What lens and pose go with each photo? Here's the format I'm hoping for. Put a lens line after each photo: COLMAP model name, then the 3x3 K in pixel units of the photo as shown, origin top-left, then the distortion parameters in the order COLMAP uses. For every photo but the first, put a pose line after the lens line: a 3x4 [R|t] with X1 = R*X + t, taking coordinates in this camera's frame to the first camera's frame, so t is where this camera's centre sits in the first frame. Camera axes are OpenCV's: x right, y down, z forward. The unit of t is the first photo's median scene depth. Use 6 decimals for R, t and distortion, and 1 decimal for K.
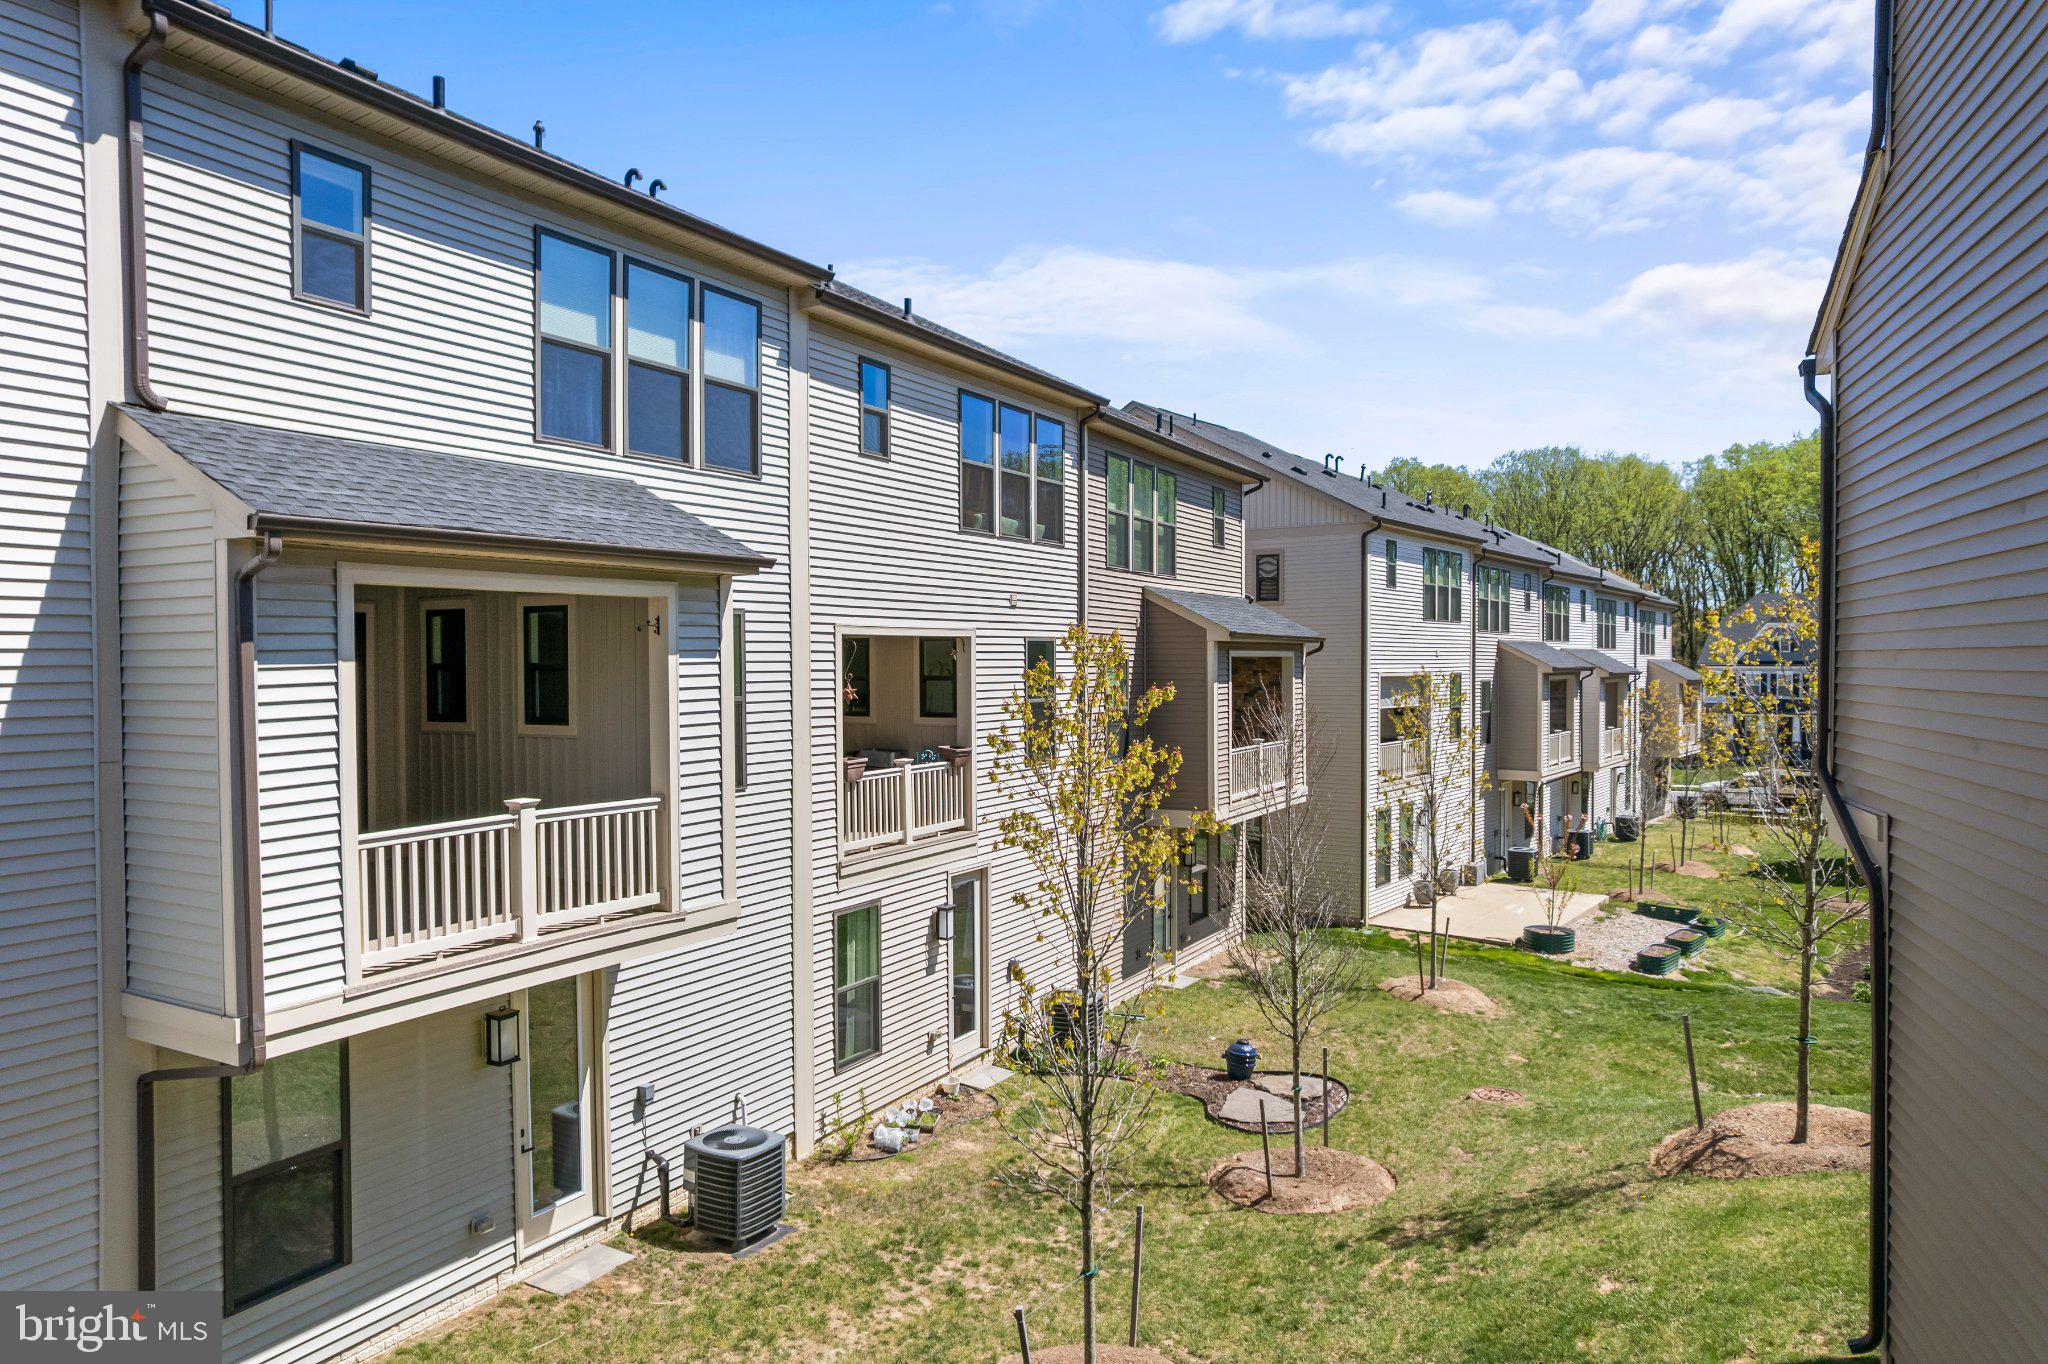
lens RADIAL K [[1316.7, 0, 1016.4], [0, 1316.7, 680.9], [0, 0, 1]] dist [-0.065673, 0.051006]
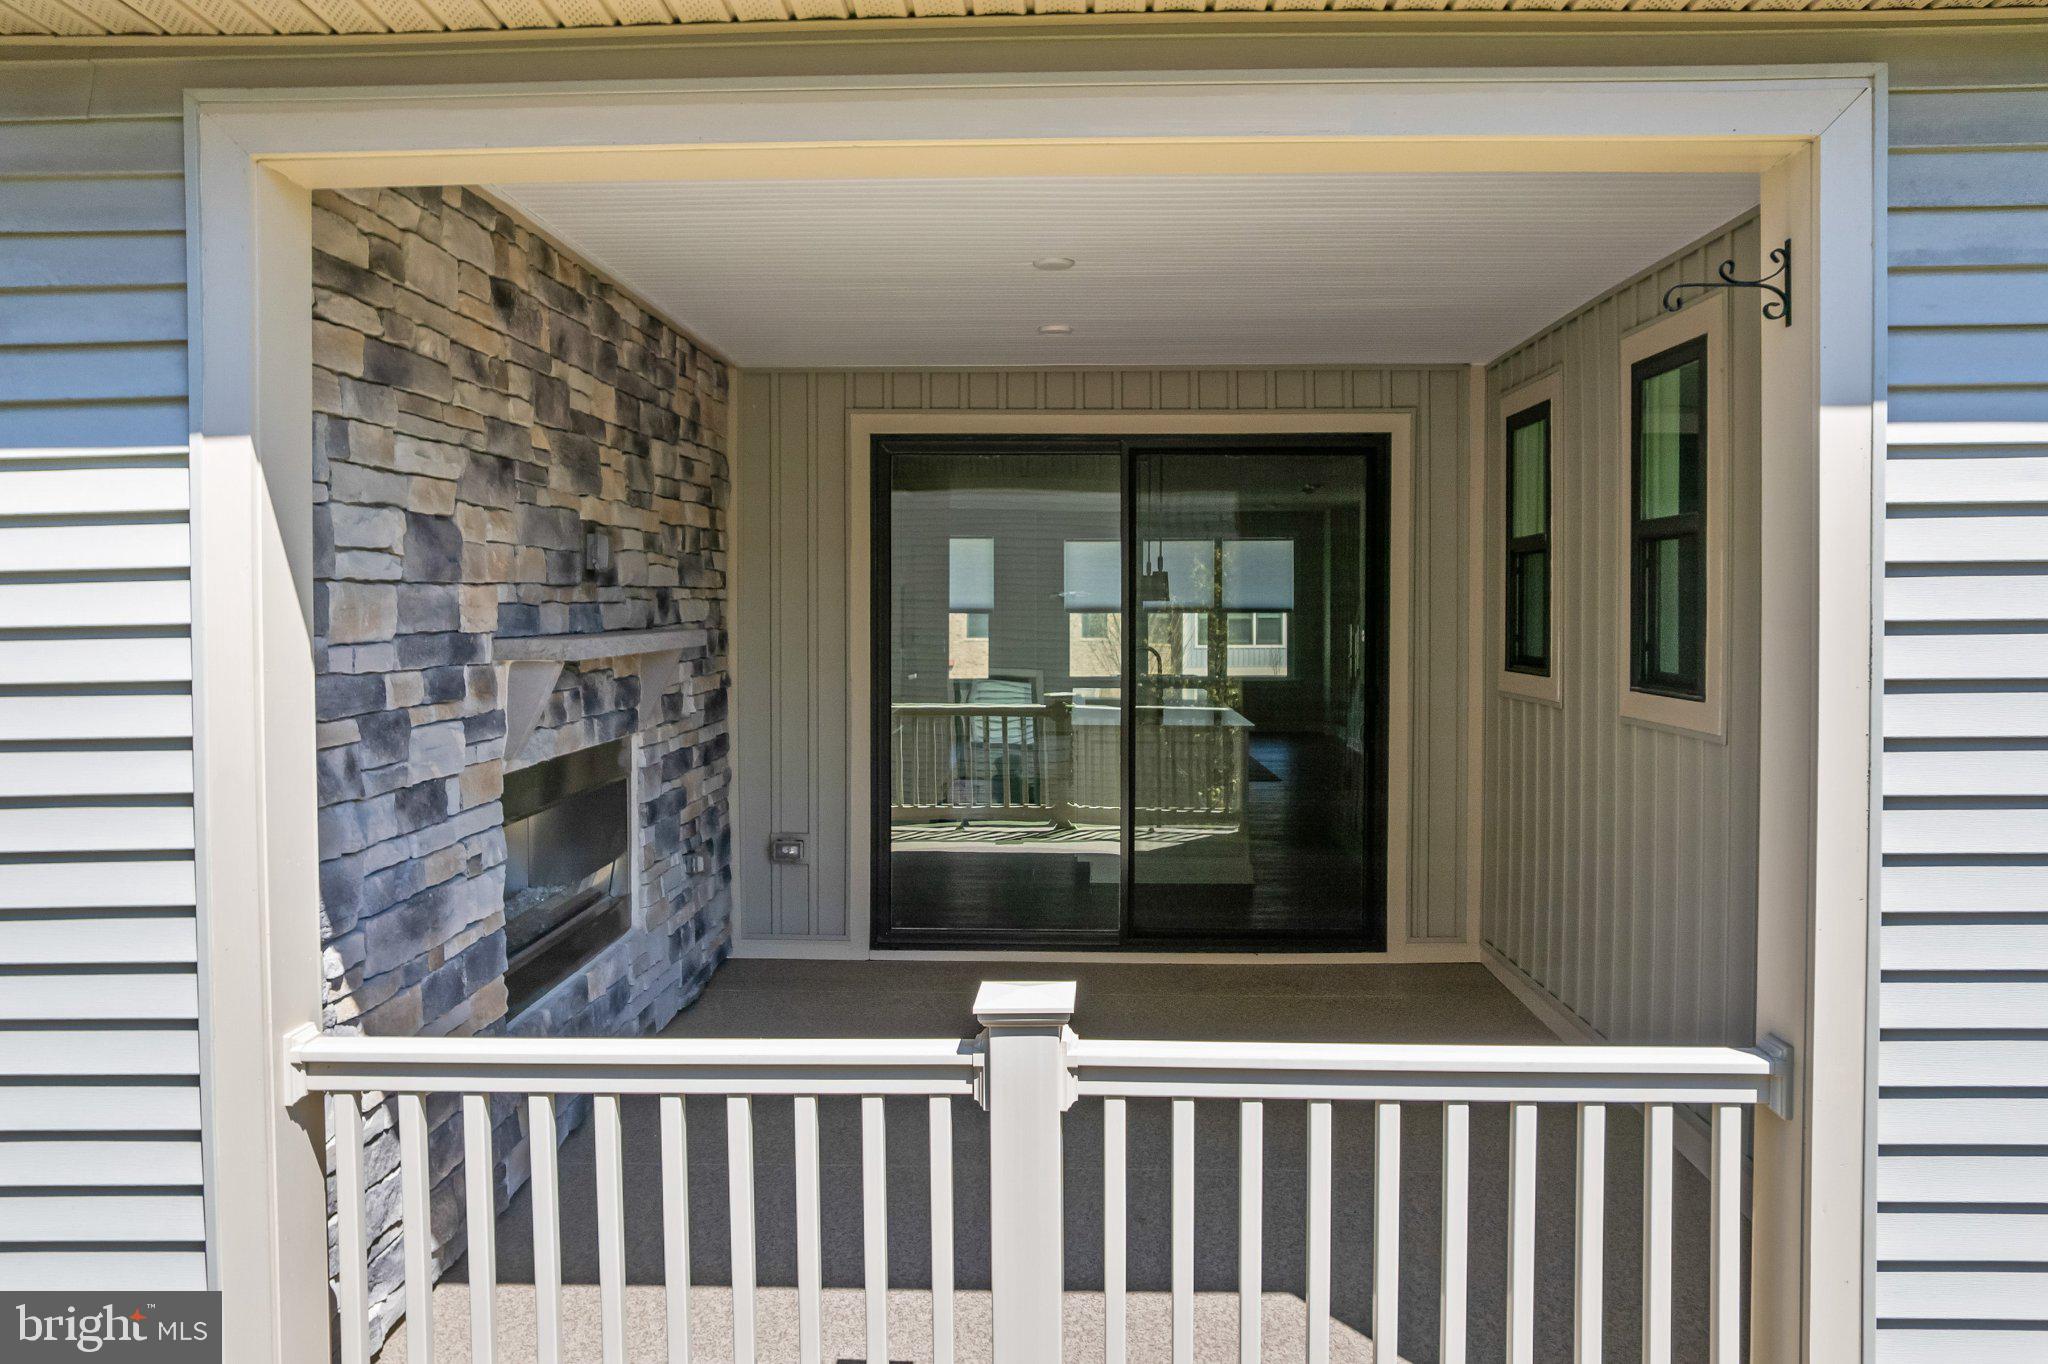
lens RADIAL K [[1423.0, 0, 1036.9], [0, 1423.0, 622.2], [0, 0, 1]] dist [-0.052038, -0.000945]
pose [[0.470935, 0.015796, -0.882026, -0.111032], [-0.015088, 0.999838, 0.009850, 0.013601], [0.882039, 0.008670, 0.471097, 0.703899]]
